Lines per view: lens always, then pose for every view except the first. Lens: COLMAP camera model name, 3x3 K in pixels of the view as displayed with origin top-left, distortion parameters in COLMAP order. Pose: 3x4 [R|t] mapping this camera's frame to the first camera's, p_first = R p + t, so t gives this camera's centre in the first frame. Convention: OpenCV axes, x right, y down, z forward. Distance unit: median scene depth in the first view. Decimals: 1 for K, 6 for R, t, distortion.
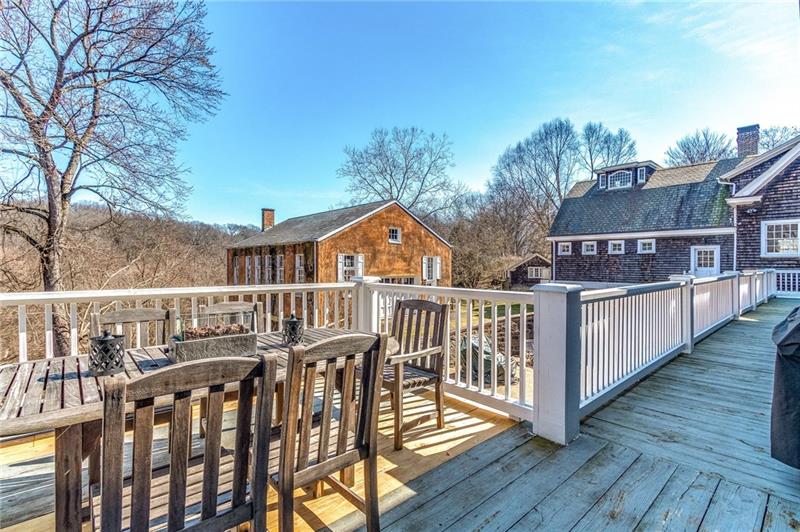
lens RADIAL K [[371.7, 0, 393.8], [0, 371.7, 263.0], [0, 0, 1]] dist [0.001604, -0.000112]
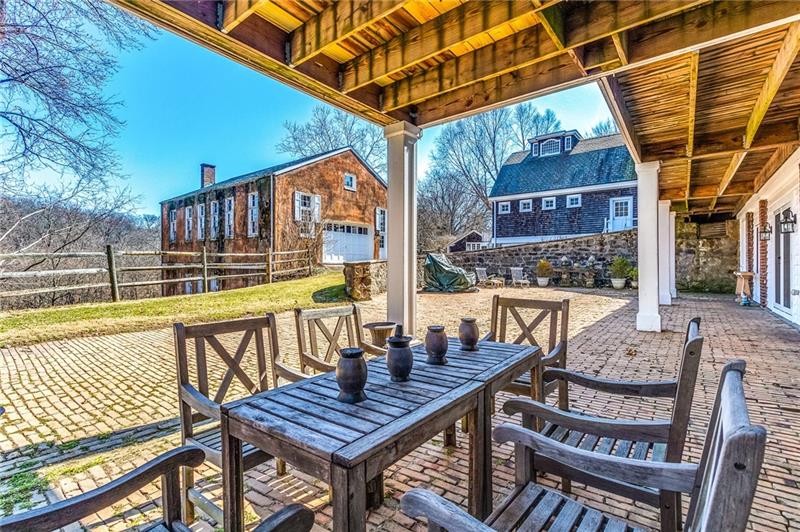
lens RADIAL K [[371.7, 0, 391.4], [0, 371.7, 268.3], [0, 0, 1]] dist [0.001604, -0.000112]
pose [[0.984088, -0.002071, 0.177669, -0.063099], [0.003470, 0.999965, -0.007563, 0.158731], [-0.177647, 0.008059, 0.984061, -0.008118]]
